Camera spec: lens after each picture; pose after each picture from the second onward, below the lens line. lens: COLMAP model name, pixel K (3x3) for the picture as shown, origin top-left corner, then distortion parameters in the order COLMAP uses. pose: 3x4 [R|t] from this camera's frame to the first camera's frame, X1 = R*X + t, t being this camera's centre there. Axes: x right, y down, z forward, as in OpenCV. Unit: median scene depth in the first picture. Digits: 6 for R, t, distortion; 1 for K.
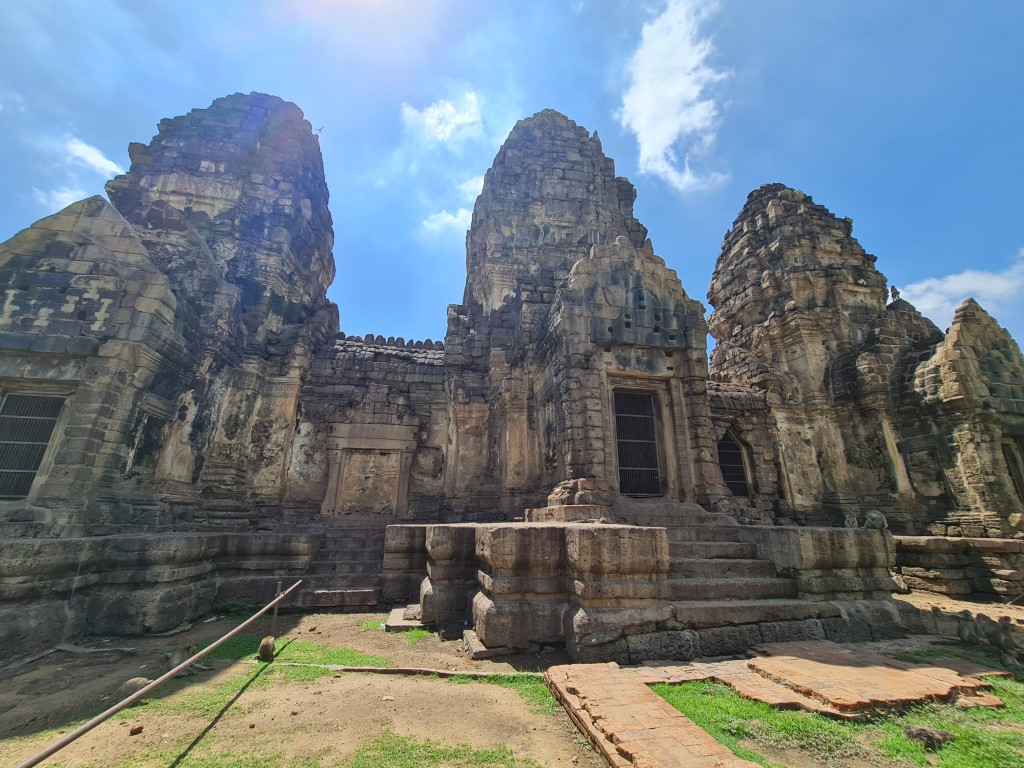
lens RADIAL K [[407.8, 0, 512.5], [0, 407.8, 375.3], [0, 0, 1]] dist [-0.000346, 0.000158]
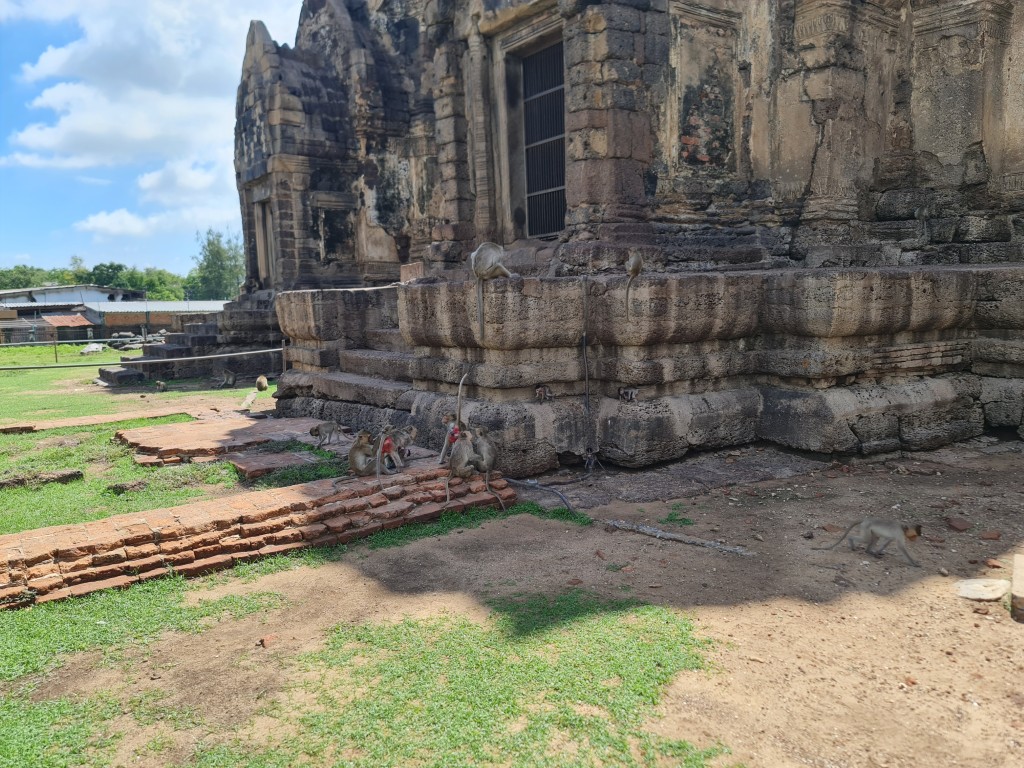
lens RADIAL K [[738.2, 0, 513.3], [0, 738.2, 387.6], [0, 0, 1]] dist [-0.005530, -0.004262]
pose [[0.446116, 0.086672, -0.890769, 1.259953], [0.329460, 0.909503, 0.253495, 0.205044], [0.832128, -0.406561, 0.377189, 0.464489]]
